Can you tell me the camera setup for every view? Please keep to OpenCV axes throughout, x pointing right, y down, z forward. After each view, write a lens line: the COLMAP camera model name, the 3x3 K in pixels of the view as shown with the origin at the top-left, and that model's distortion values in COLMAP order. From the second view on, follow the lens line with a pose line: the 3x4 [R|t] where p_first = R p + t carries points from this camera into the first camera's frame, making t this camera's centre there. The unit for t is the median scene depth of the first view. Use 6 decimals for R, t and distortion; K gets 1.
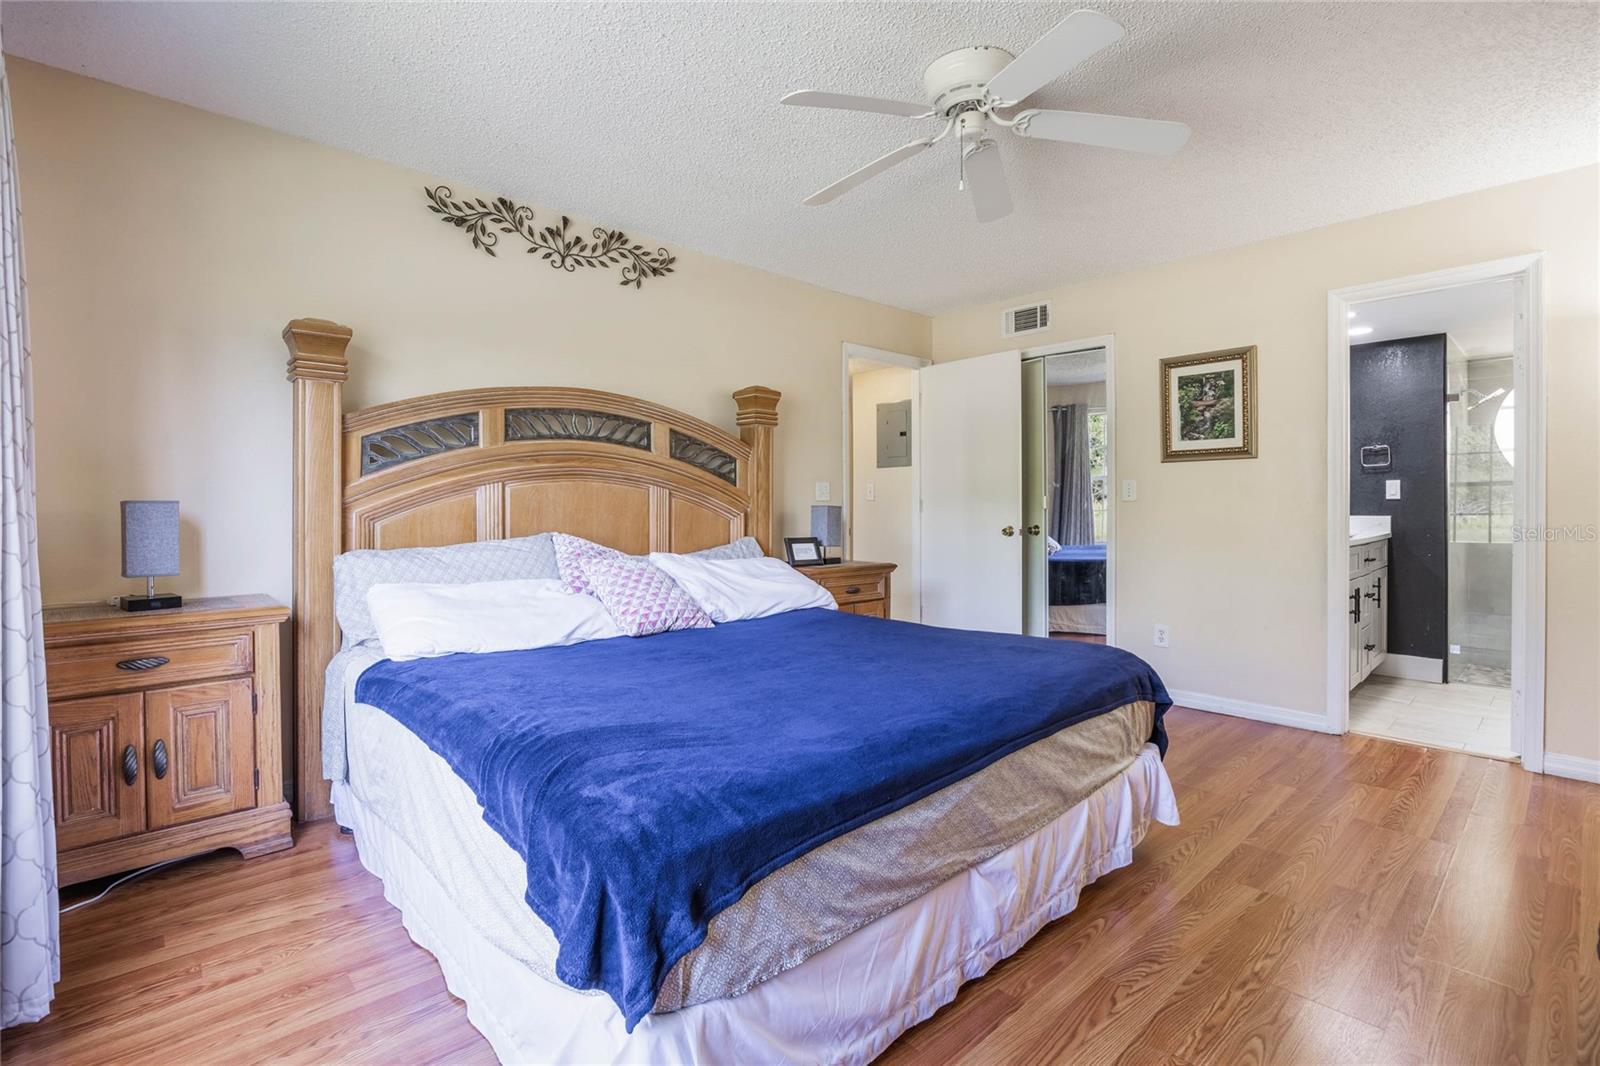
lens RADIAL K [[729.1, 0, 803.2], [0, 729.1, 511.3], [0, 0, 1]] dist [-0.012587, 0.000106]
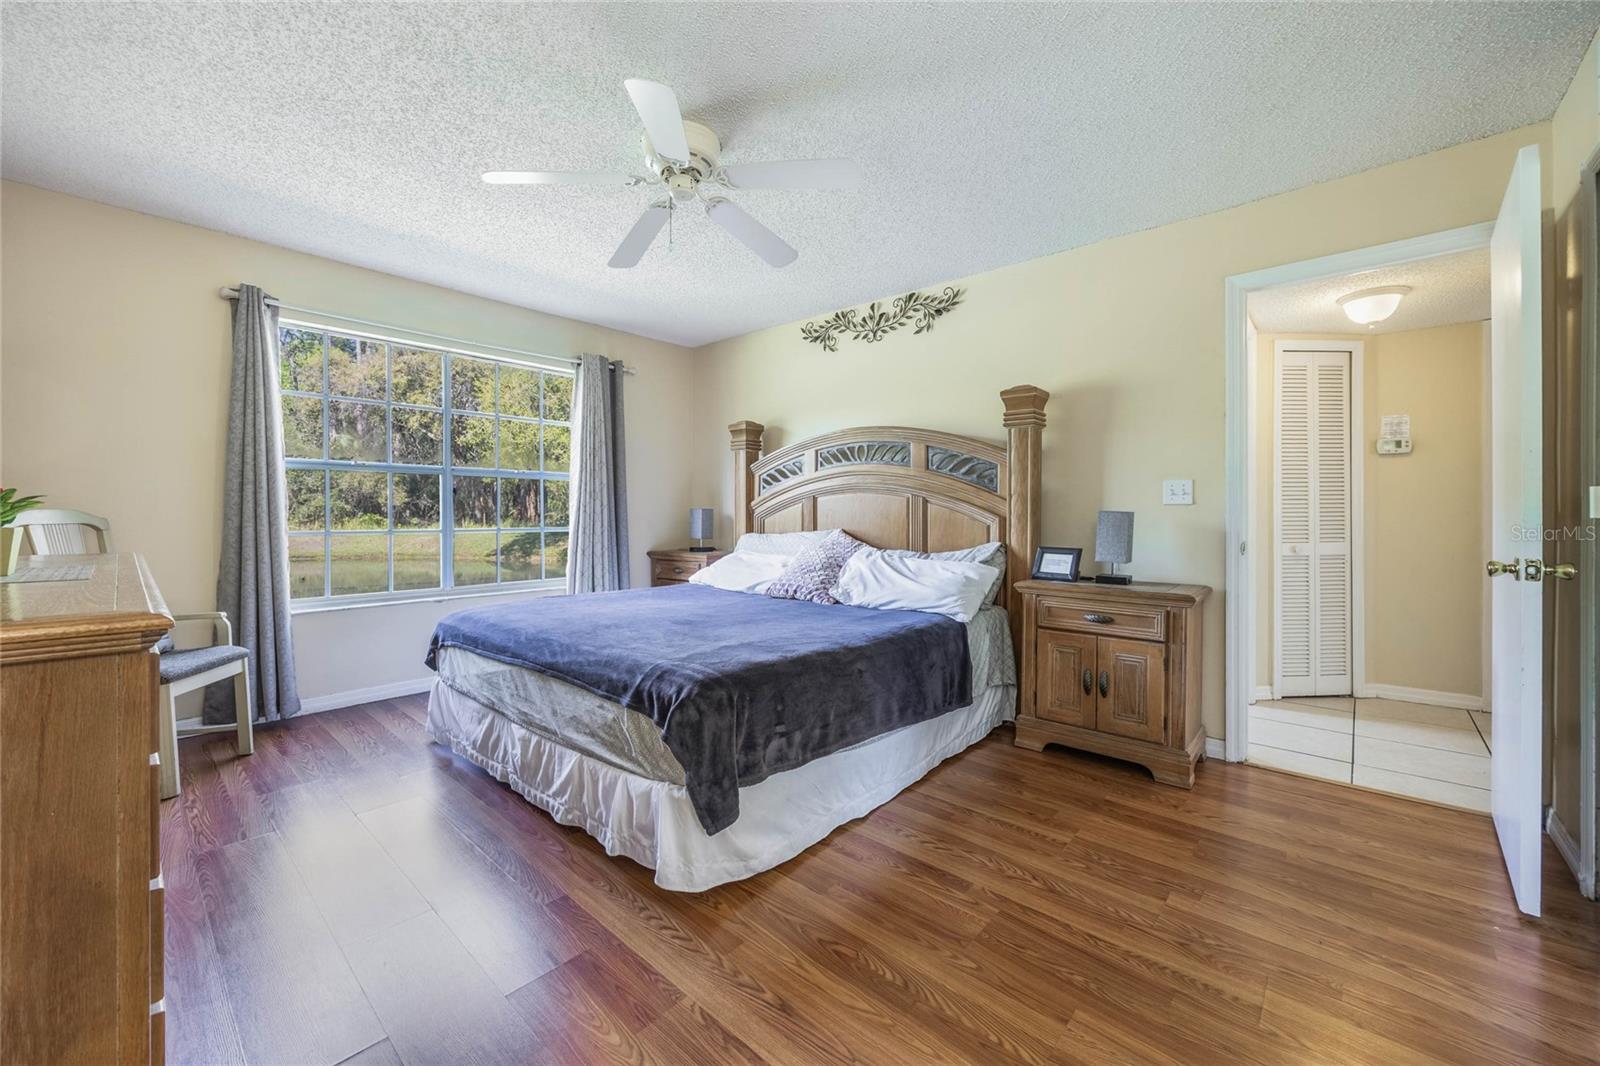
lens RADIAL K [[624.5, 0, 797.8], [0, 624.5, 516.5], [0, 0, 1]] dist [0.000139, 0.000031]
pose [[0.099883, 0.011414, -0.994934, 0.844851], [-0.007713, 0.999913, 0.010697, -0.007915], [0.994969, 0.006605, 0.099962, 0.728703]]
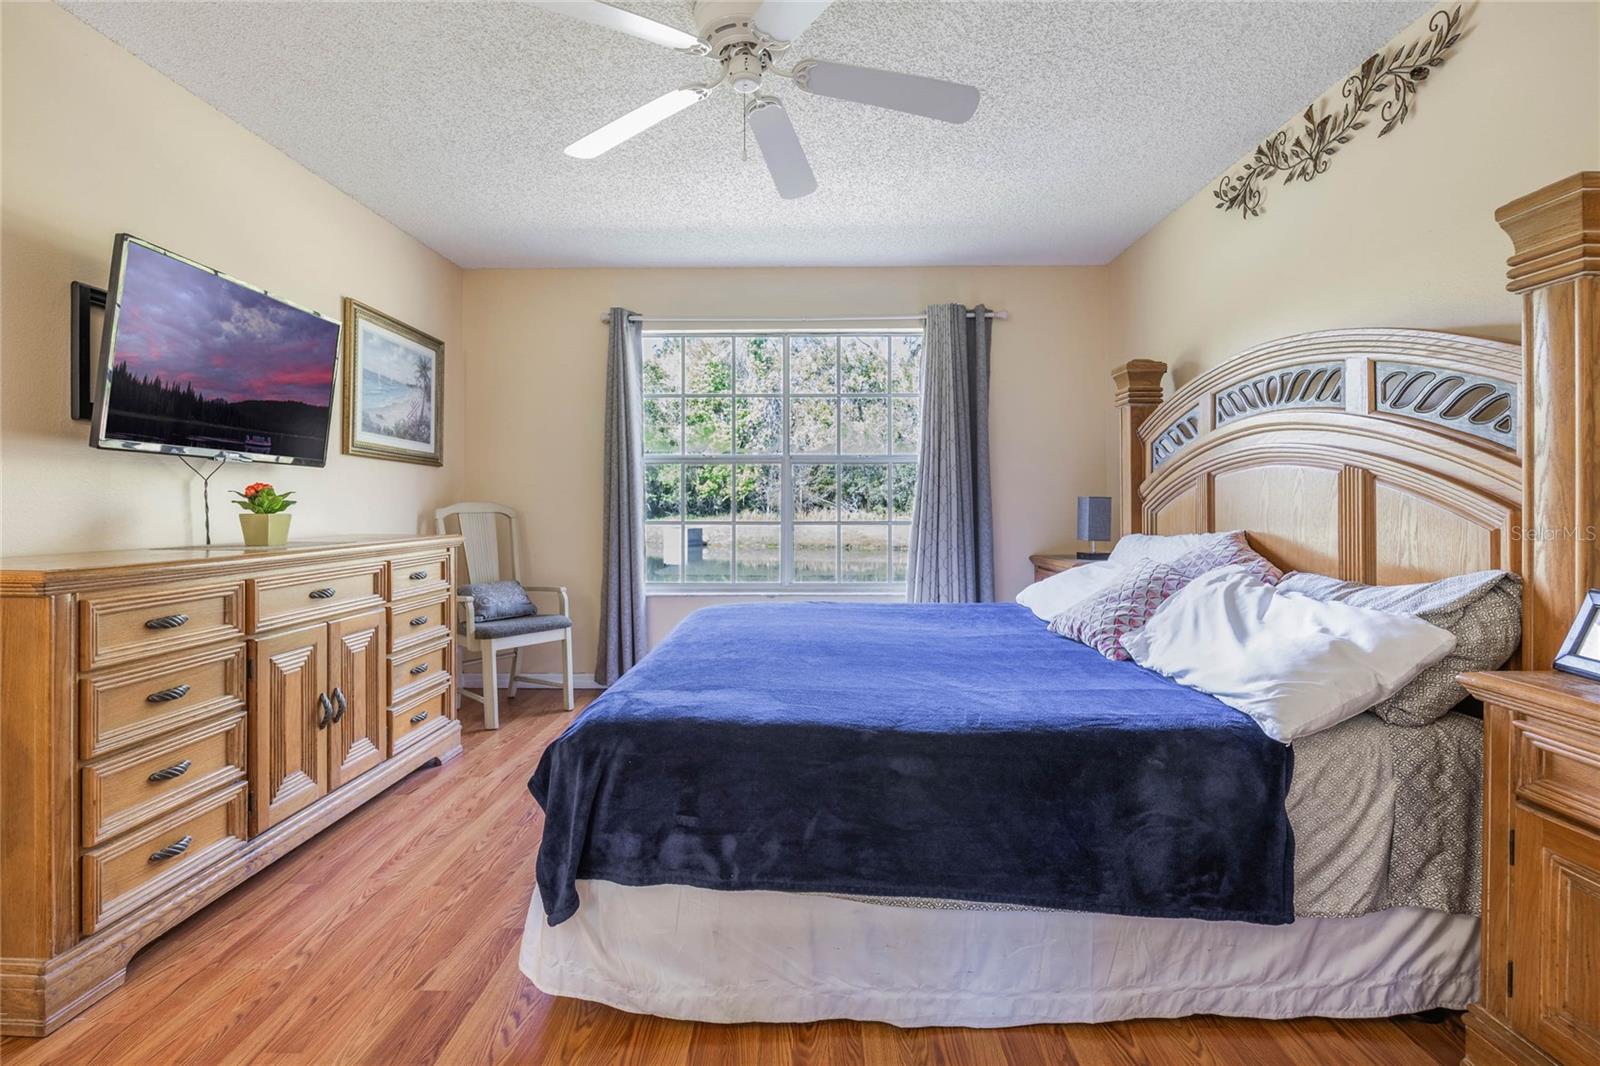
lens RADIAL K [[761.9, 0, 814.6], [0, 761.9, 501.0], [0, 0, 1]] dist [-0.008025, -0.000086]
pose [[-0.681672, 0.004746, -0.731643, 0.573358], [0.001387, 0.999986, 0.005194, -0.008433], [0.731657, 0.002526, -0.681668, 1.142004]]
